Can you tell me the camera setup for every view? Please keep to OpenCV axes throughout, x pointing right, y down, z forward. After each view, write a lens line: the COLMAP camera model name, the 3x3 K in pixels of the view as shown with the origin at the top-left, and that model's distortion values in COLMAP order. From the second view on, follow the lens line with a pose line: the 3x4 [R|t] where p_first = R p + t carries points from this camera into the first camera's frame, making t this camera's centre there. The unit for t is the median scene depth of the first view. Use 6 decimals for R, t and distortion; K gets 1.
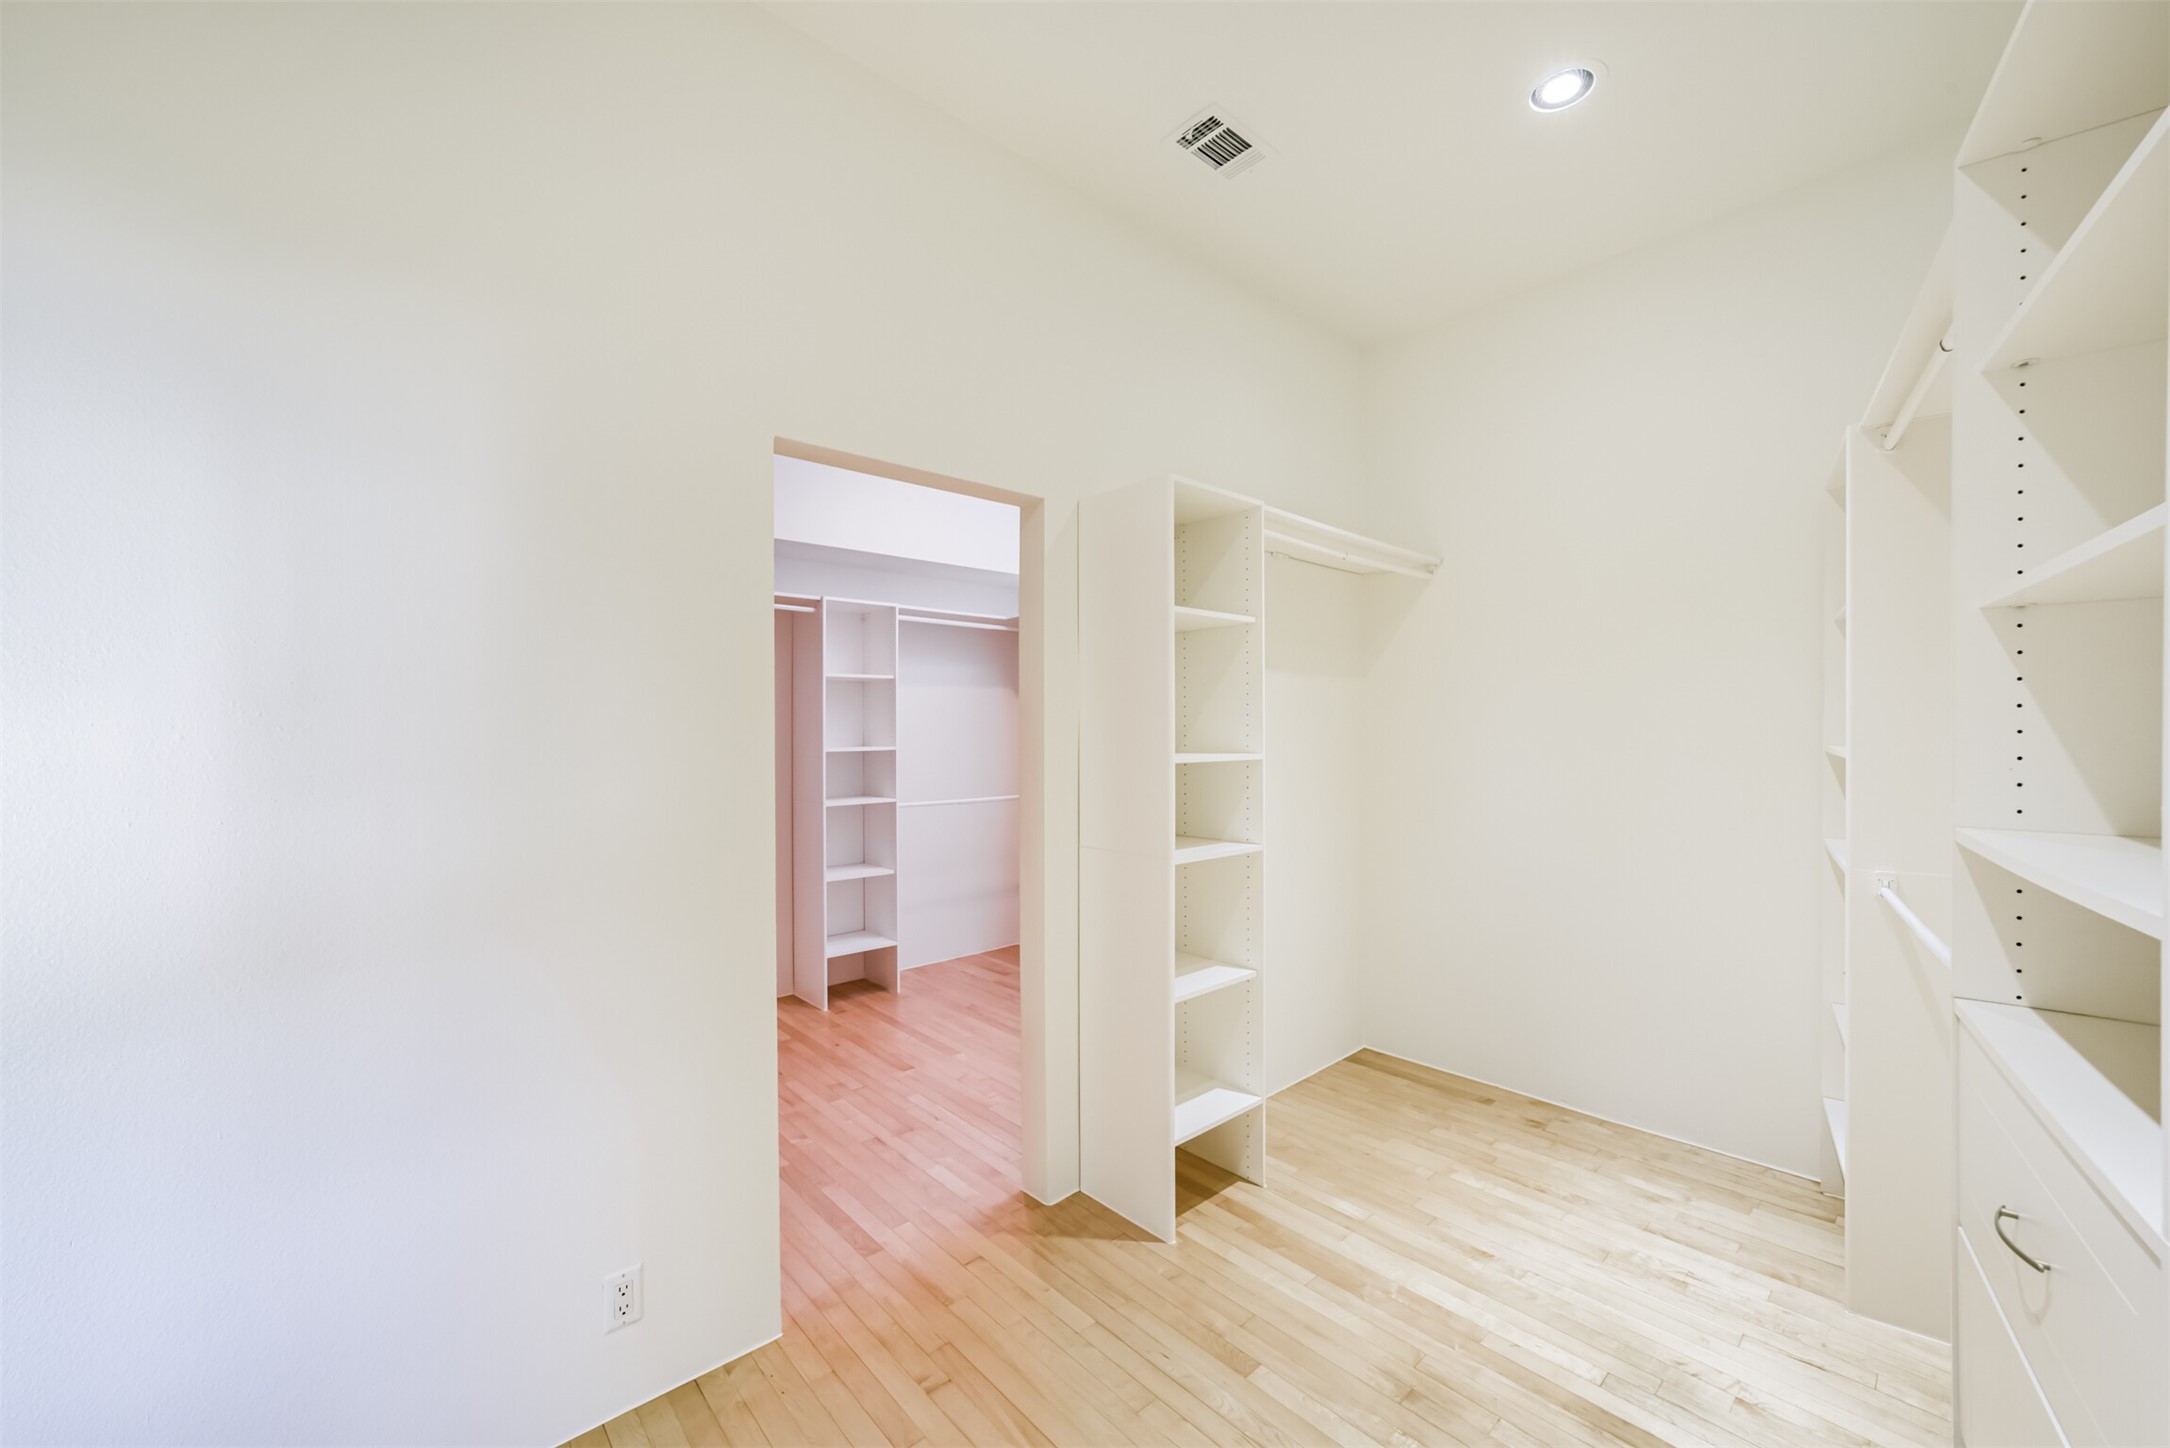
lens RADIAL K [[836.1, 0, 1083.5], [0, 836.1, 738.1], [0, 0, 1]] dist [-0.012966, 0.000192]
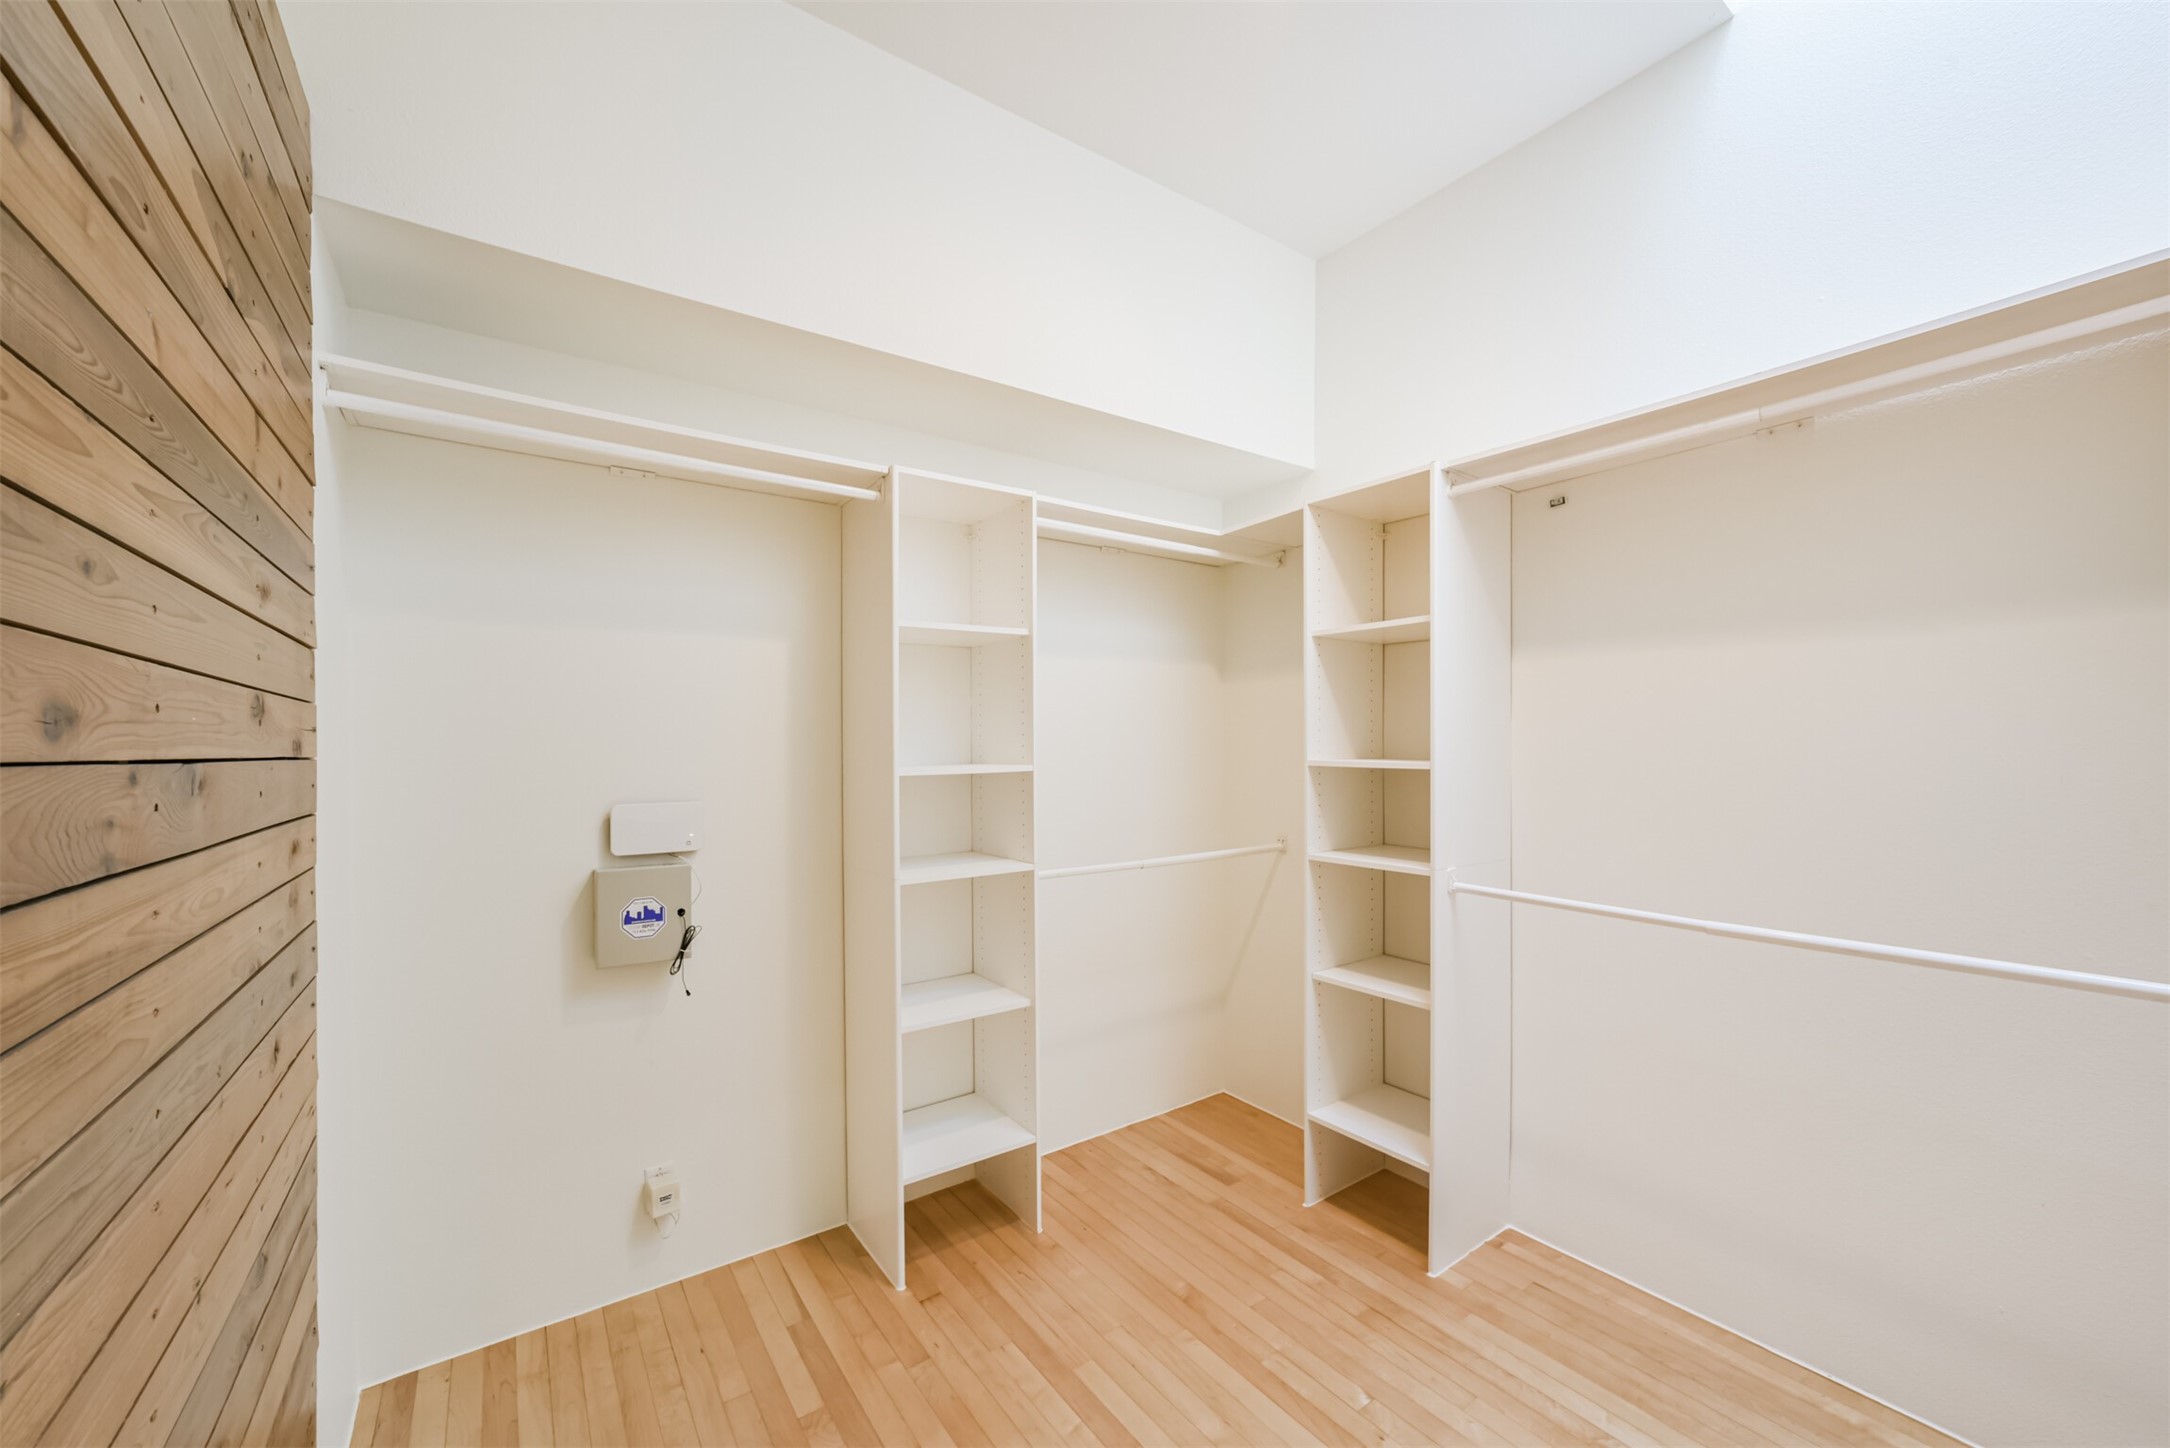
lens RADIAL K [[836.1, 0, 1083.5], [0, 836.1, 738.1], [0, 0, 1]] dist [-0.012966, 0.000192]
pose [[0.993503, -0.001883, -0.113791, -0.133929], [0.001900, 0.999998, 0.000039, -0.006938], [0.113791, -0.000254, 0.993505, 0.484227]]
